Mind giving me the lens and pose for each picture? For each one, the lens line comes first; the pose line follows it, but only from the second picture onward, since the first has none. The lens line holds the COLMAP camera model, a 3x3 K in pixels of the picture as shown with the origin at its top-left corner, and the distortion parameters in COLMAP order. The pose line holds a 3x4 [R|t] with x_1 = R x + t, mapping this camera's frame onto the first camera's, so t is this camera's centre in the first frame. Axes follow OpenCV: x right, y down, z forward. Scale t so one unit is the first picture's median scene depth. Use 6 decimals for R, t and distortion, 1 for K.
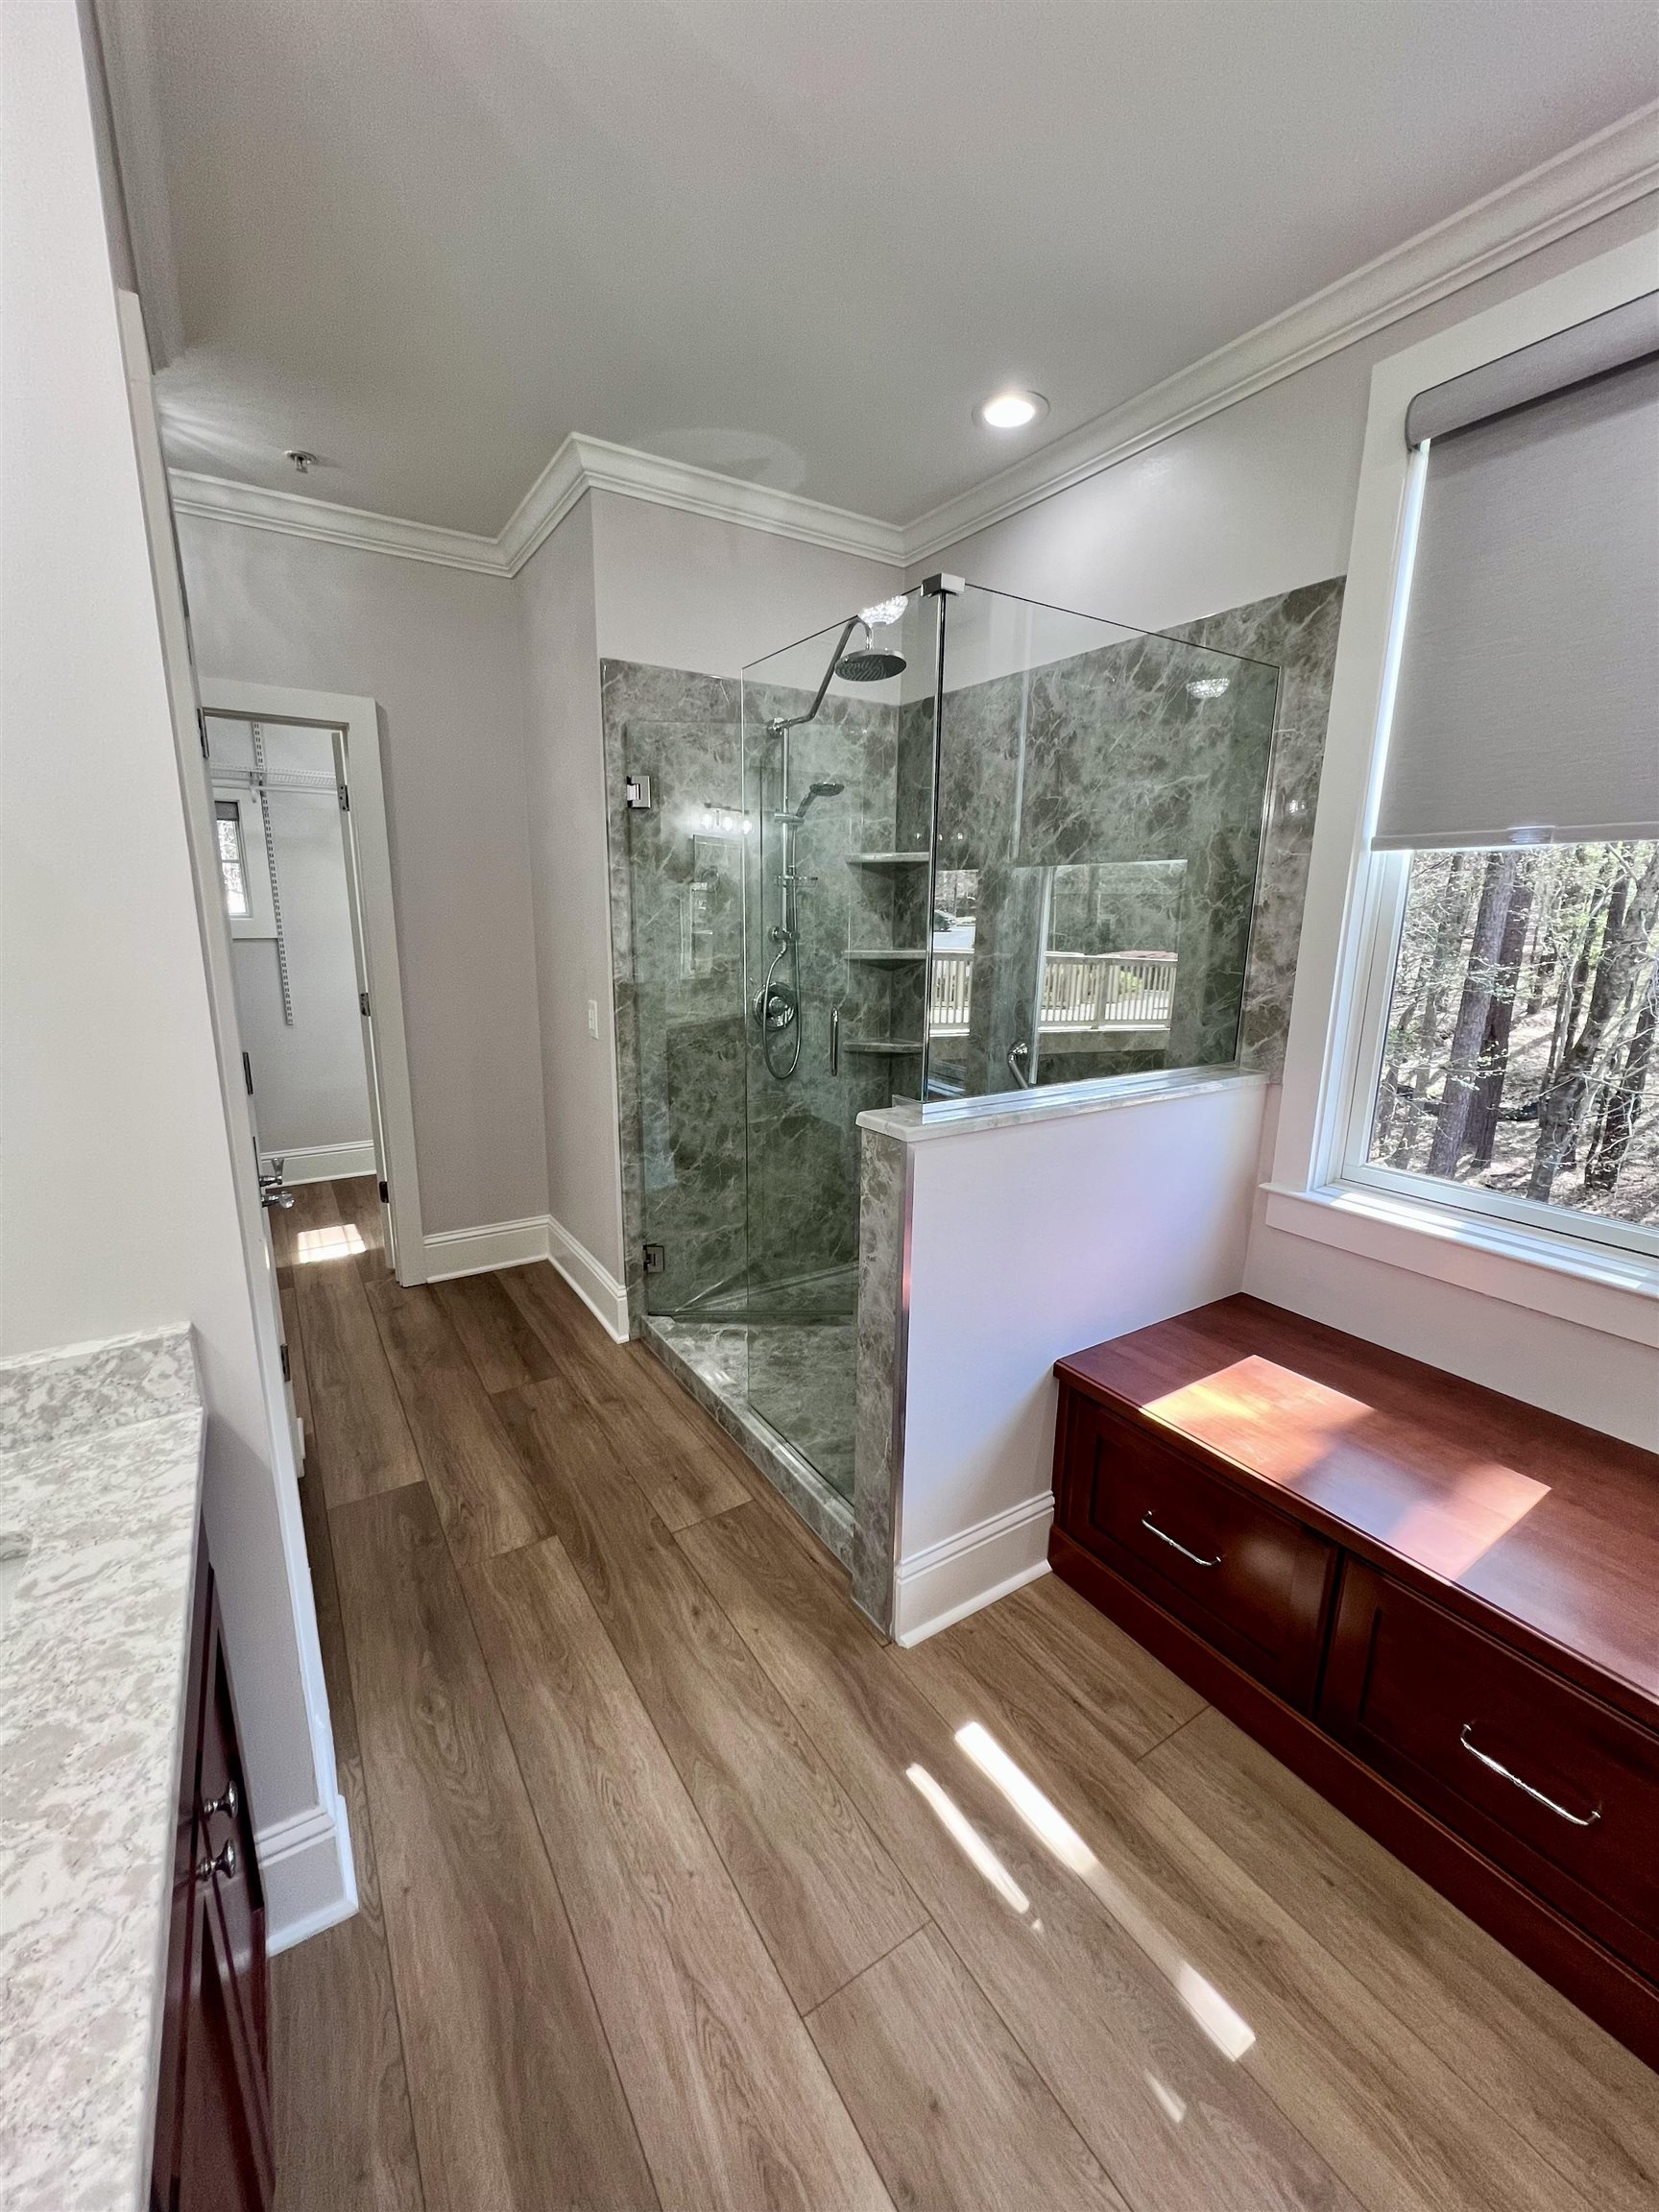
lens RADIAL K [[887.3, 0, 824.0], [0, 887.3, 1109.4], [0, 0, 1]] dist [0.000023, 0.000324]
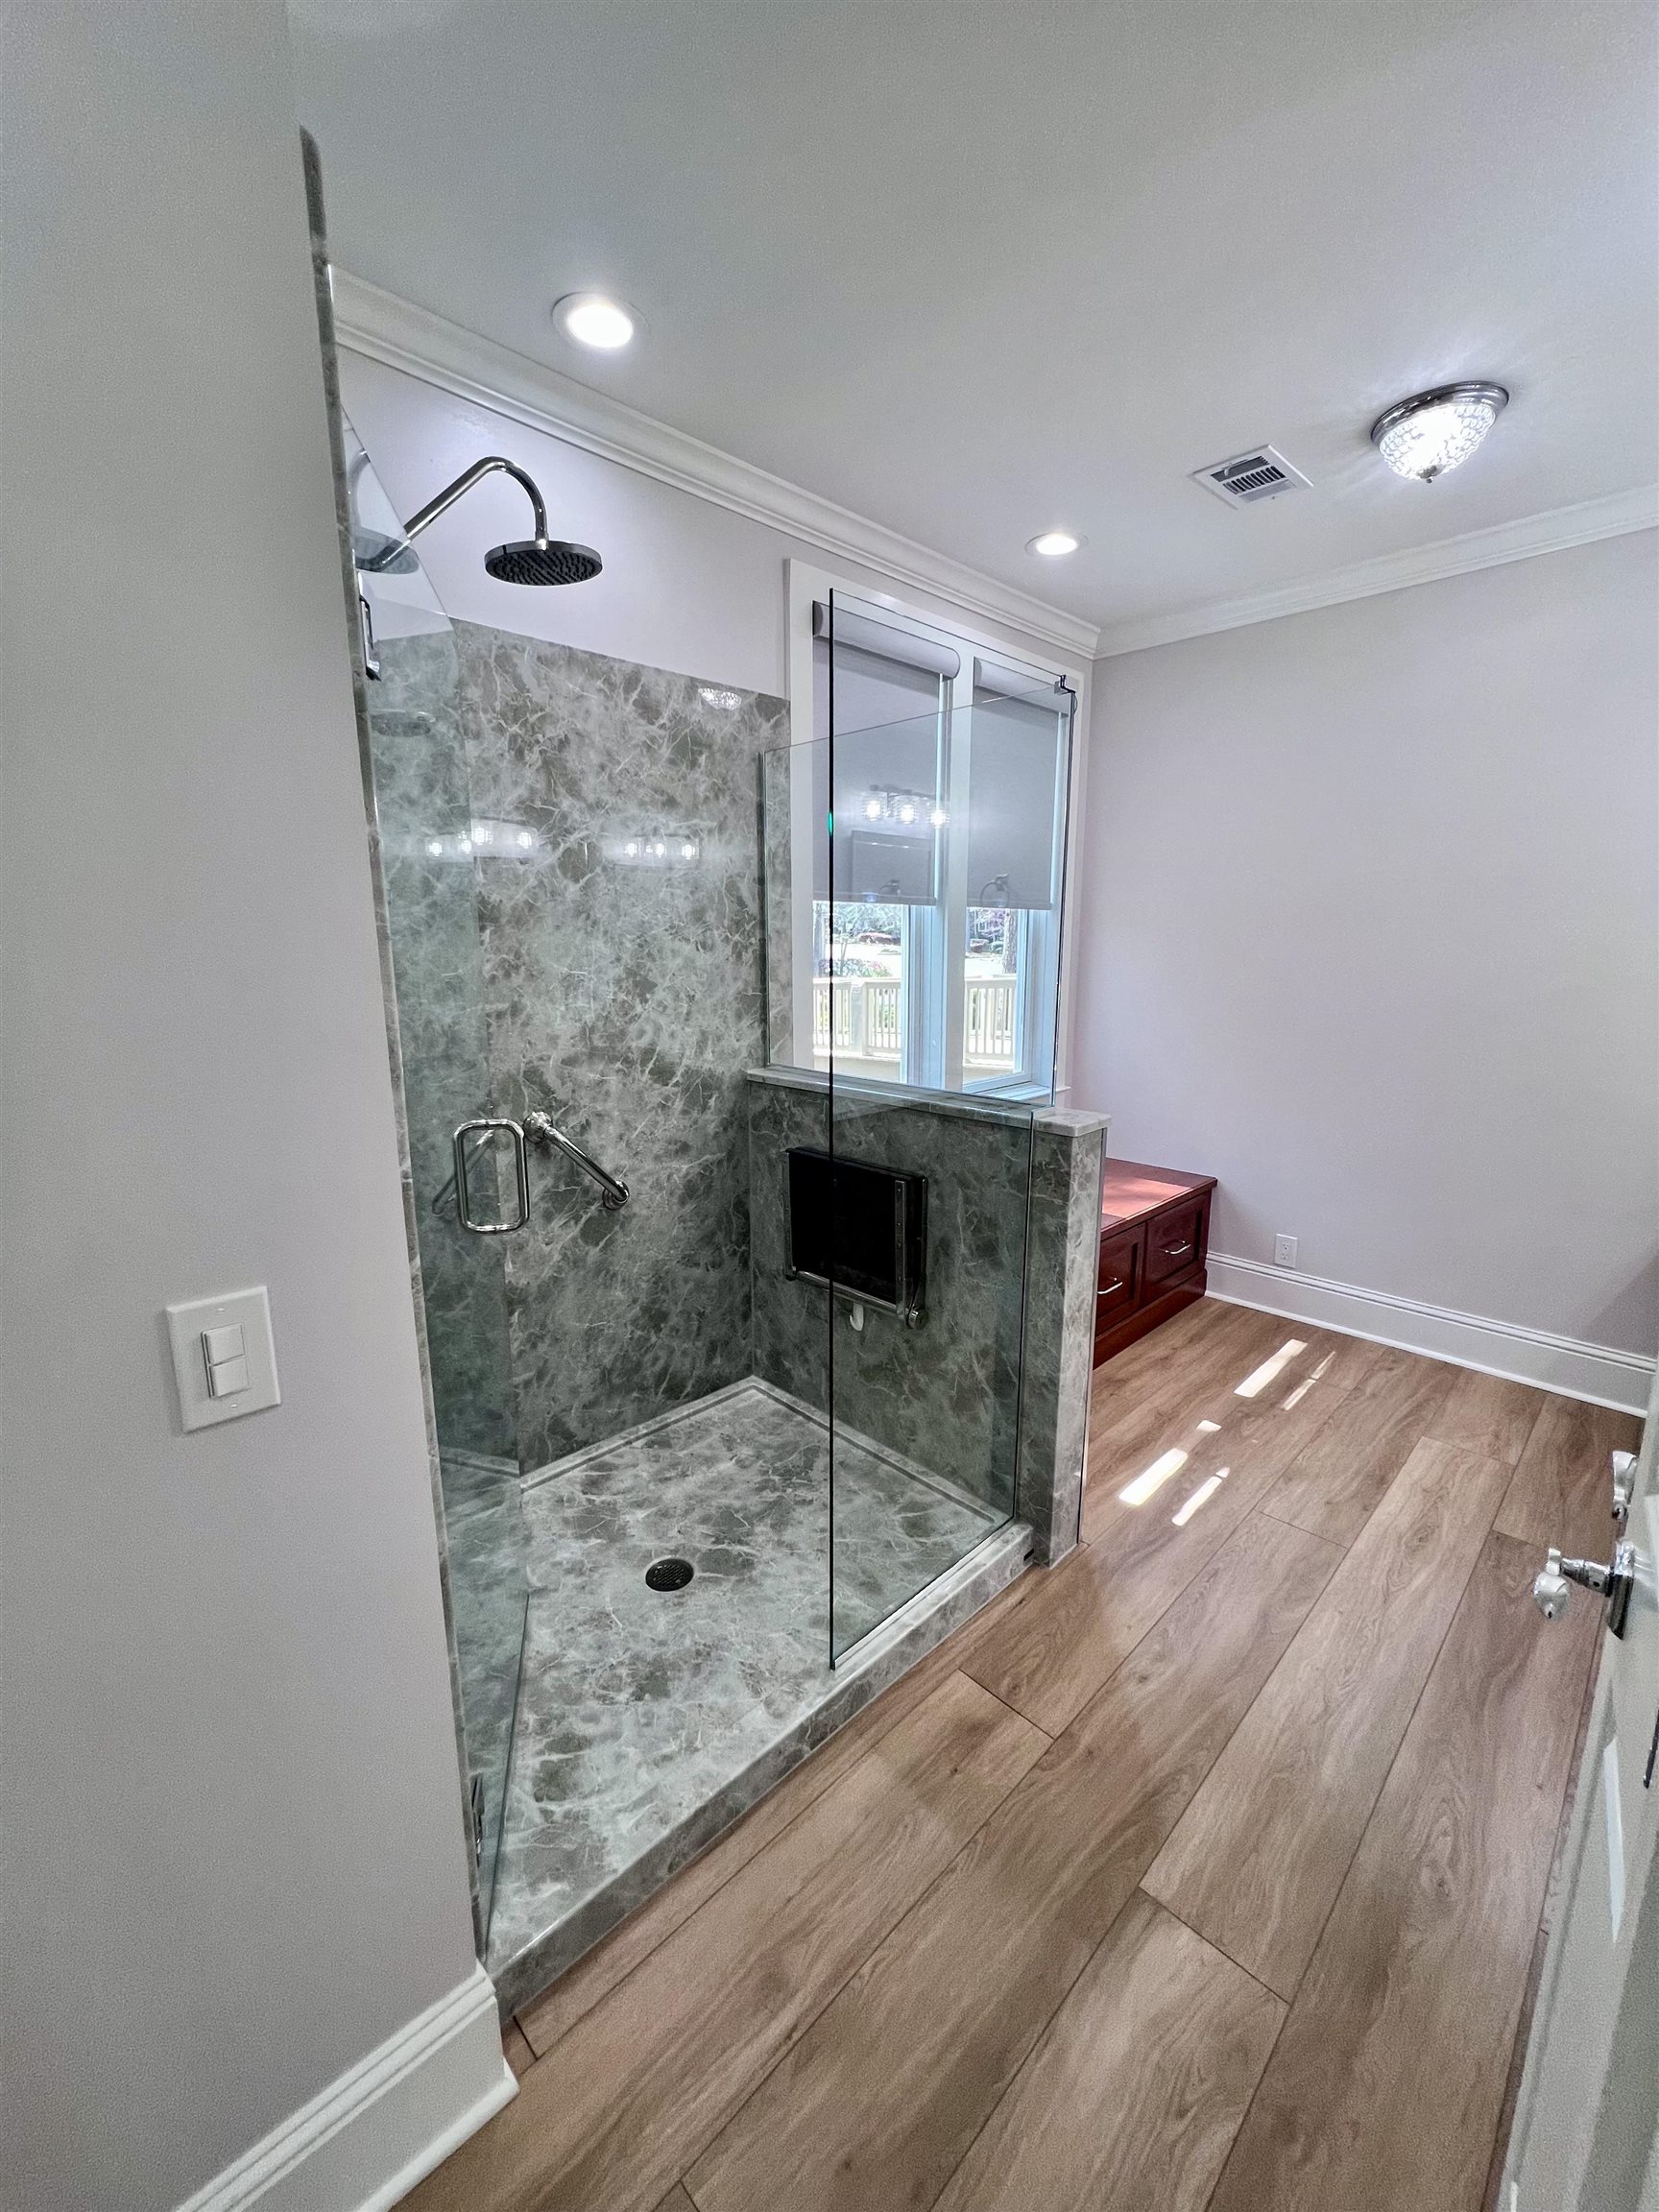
lens RADIAL K [[887.3, 0, 824.9], [0, 887.3, 1107.8], [0, 0, 1]] dist [0.000023, 0.000324]
pose [[-0.207081, -0.194938, 0.958706, -0.781762], [0.214608, 0.947028, 0.238919, -0.286364], [-0.954495, 0.255221, -0.154277, 1.184183]]
